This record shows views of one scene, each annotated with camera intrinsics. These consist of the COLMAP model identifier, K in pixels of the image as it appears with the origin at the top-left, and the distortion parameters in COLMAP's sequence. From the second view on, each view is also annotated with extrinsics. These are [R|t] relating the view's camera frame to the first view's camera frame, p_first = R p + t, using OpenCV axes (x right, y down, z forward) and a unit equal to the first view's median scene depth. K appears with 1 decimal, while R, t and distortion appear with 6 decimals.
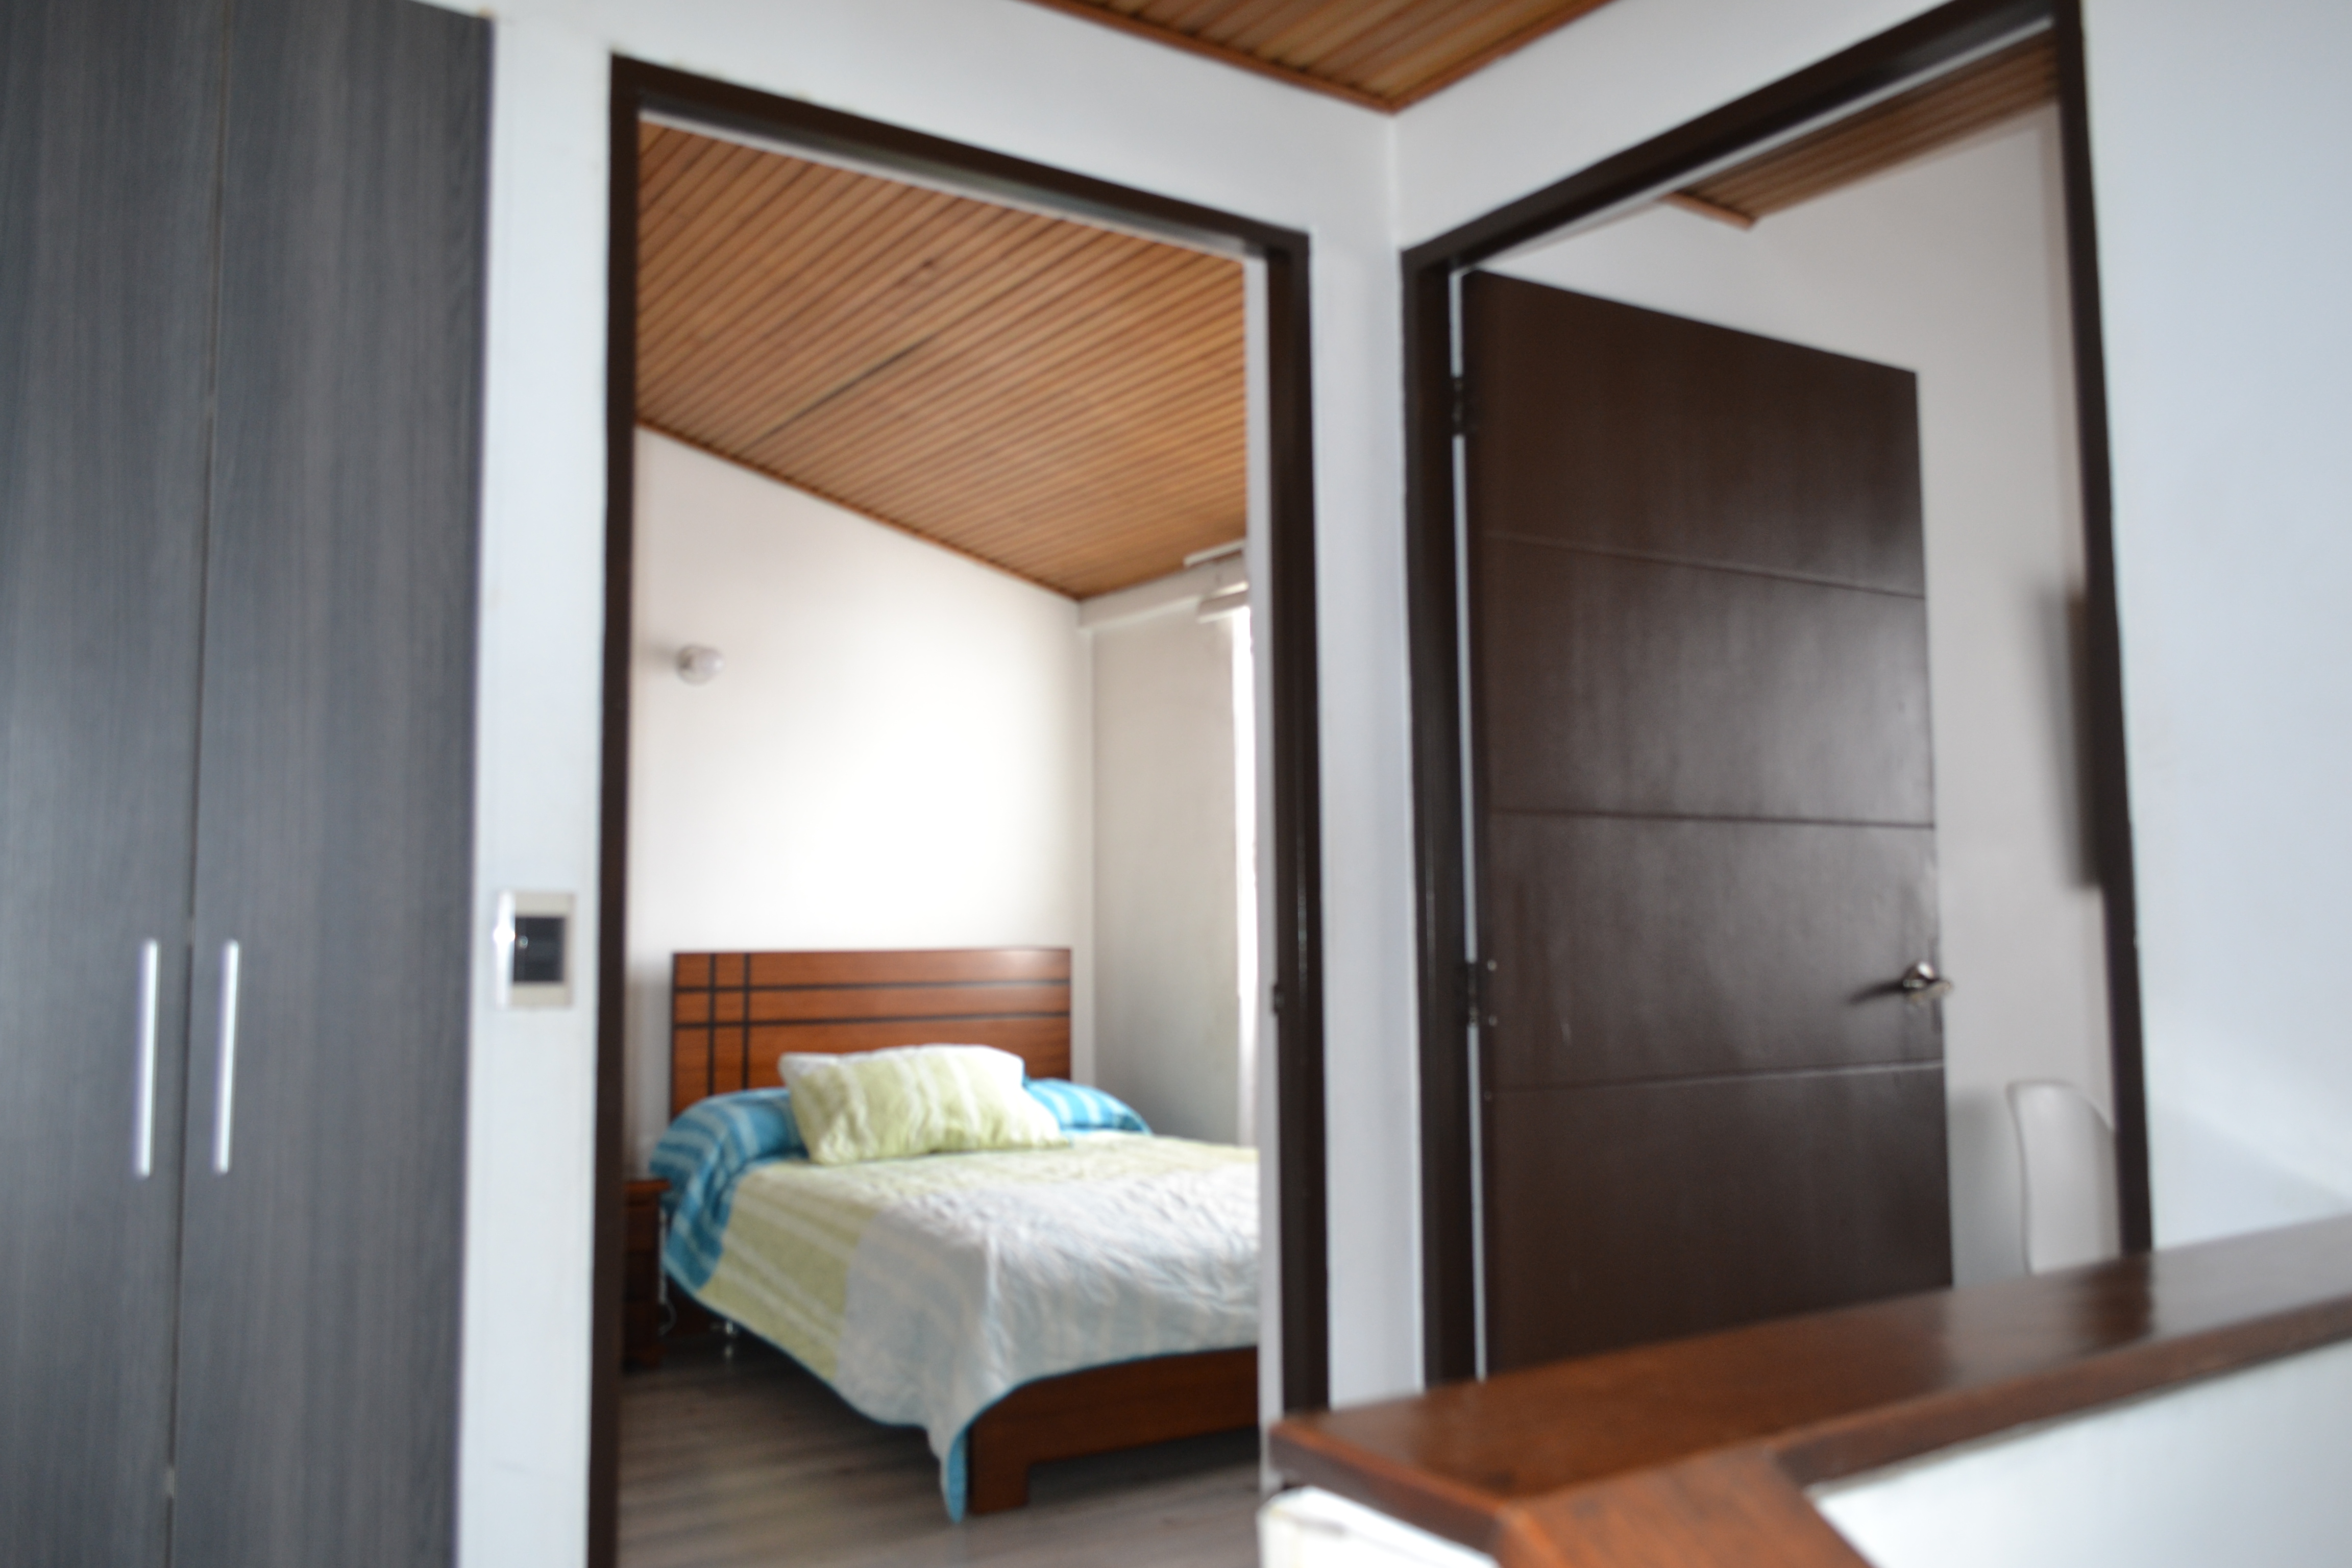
lens RADIAL K [[1820.2, 0, 1189.7], [0, 1820.2, 779.7], [0, 0, 1]] dist [-0.021147, -0.003599]
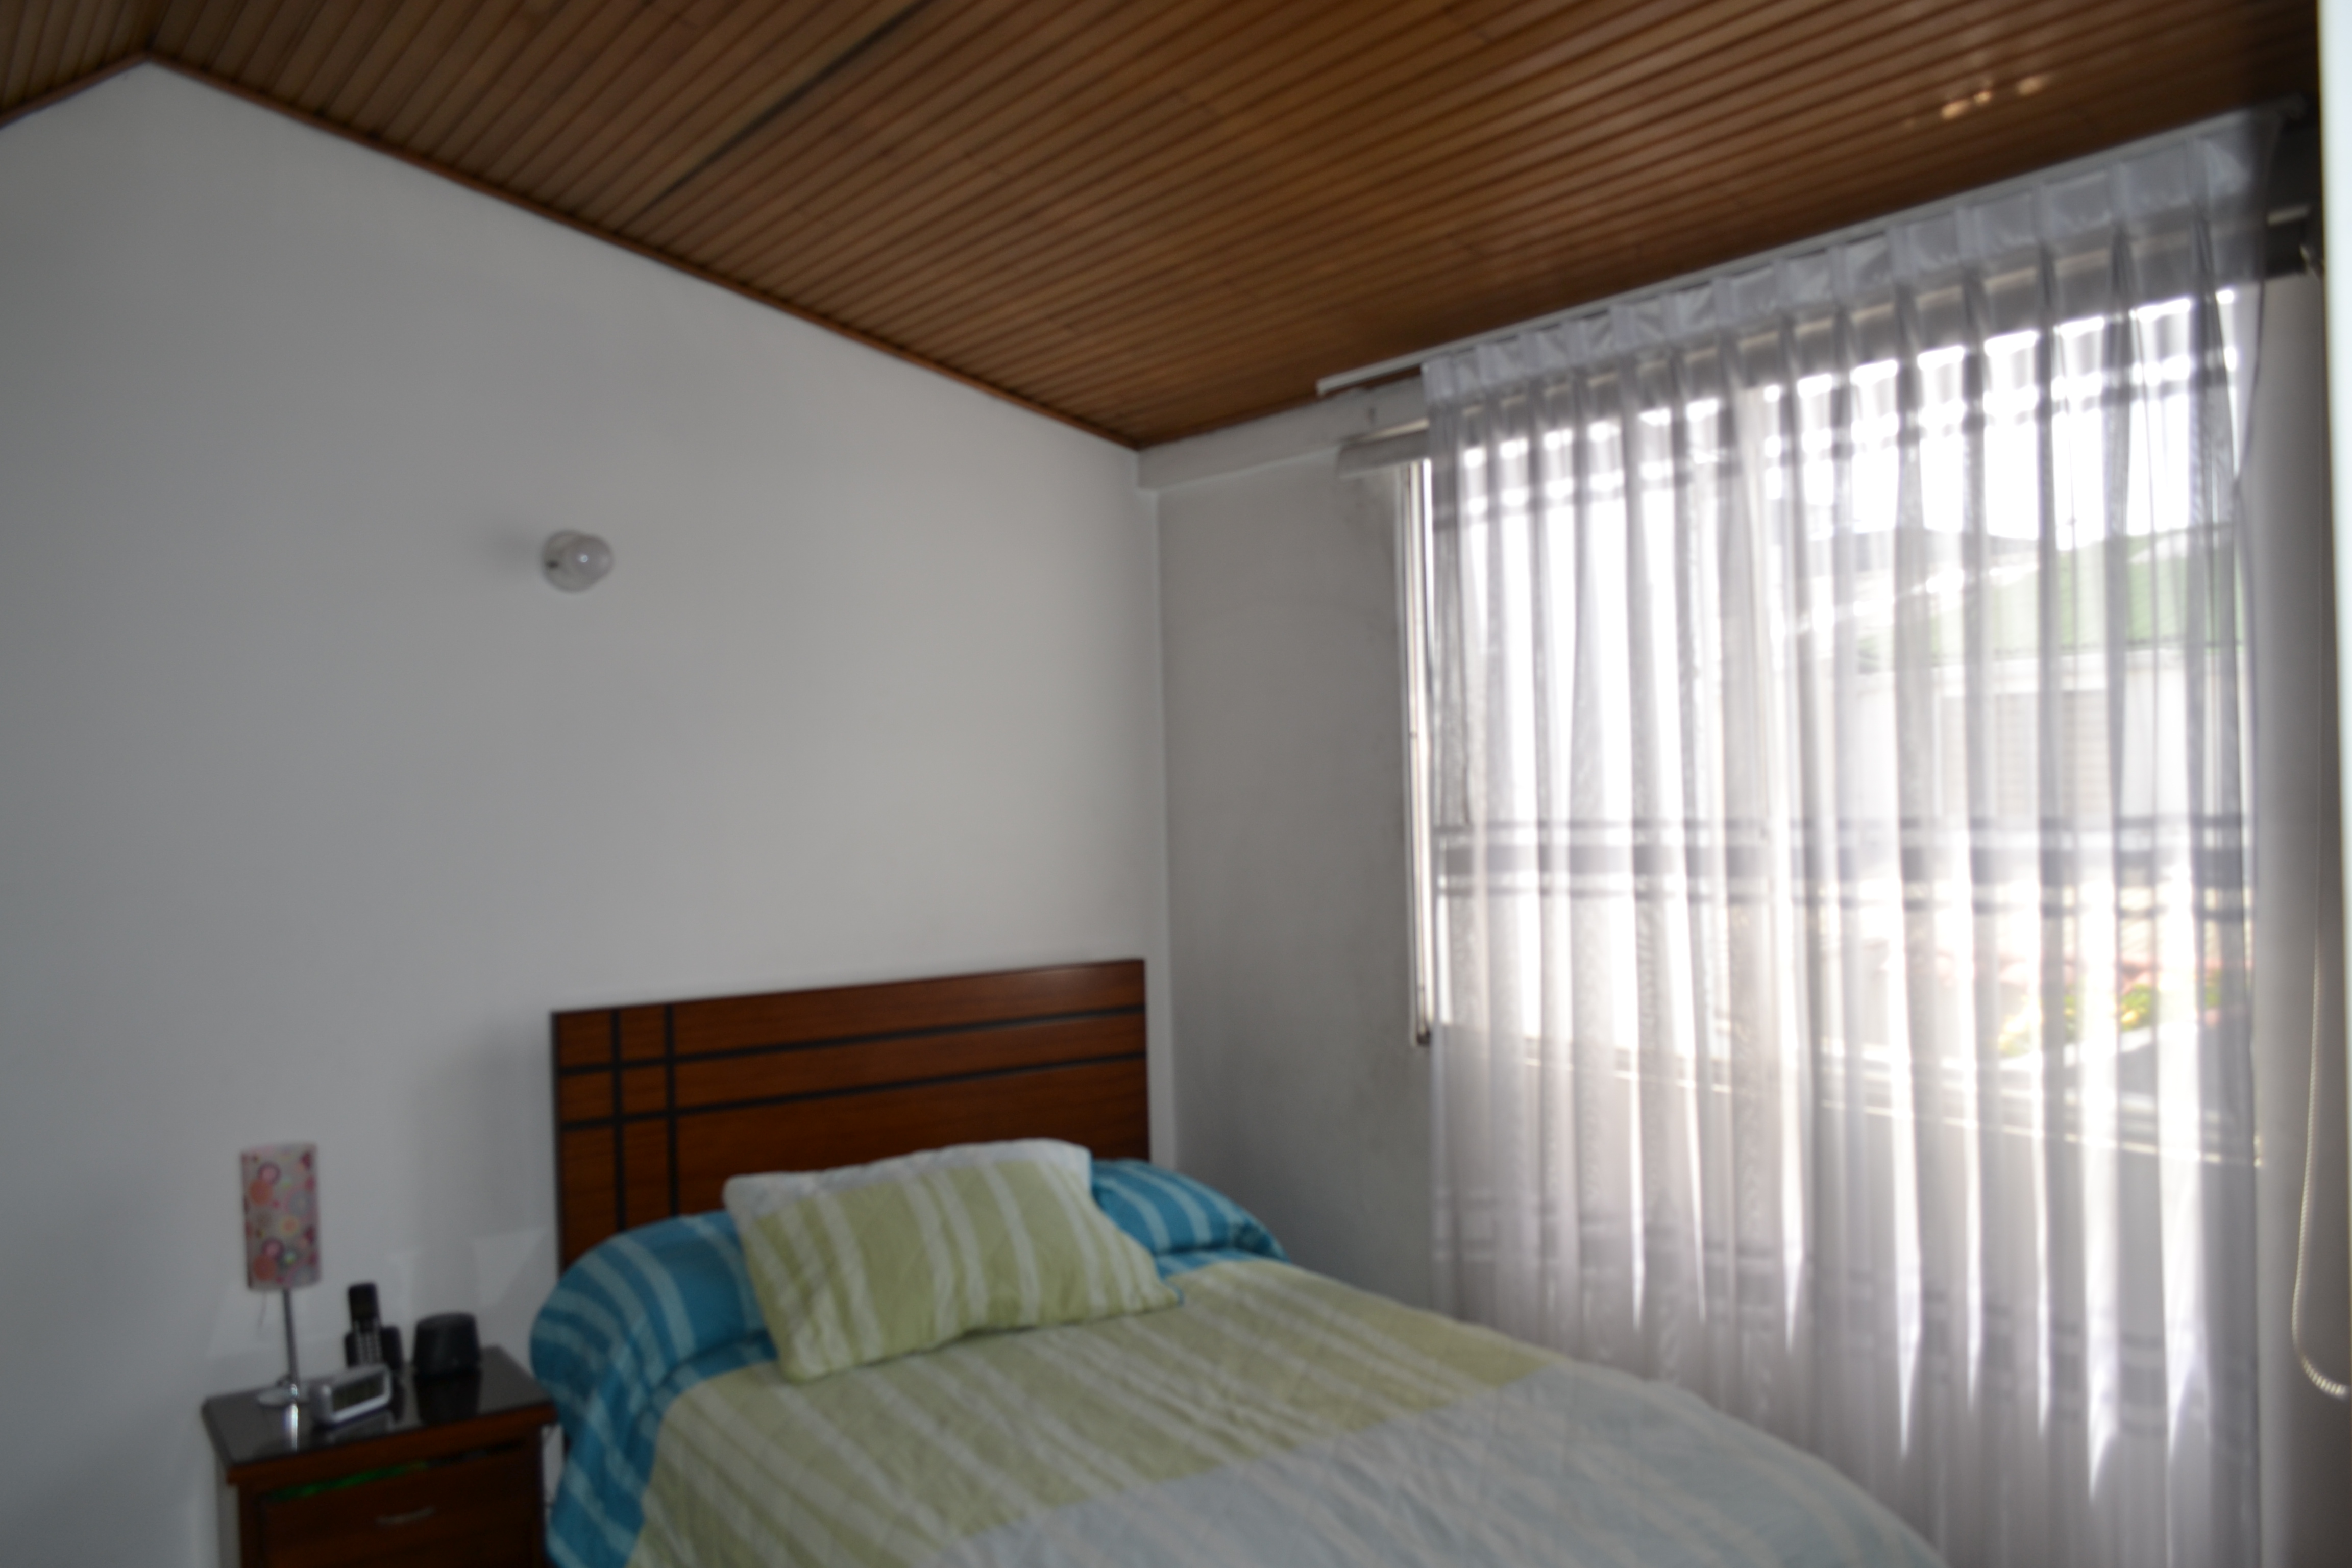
lens RADIAL K [[1844.2, 0, 1176.0], [0, 1844.2, 784.0], [0, 0, 1]] dist [-0.011988, -0.010068]
pose [[0.999634, -0.019871, 0.018373, -0.074617], [0.018077, 0.995489, 0.093137, -0.044686], [-0.020141, -0.092771, 0.995484, 0.359538]]
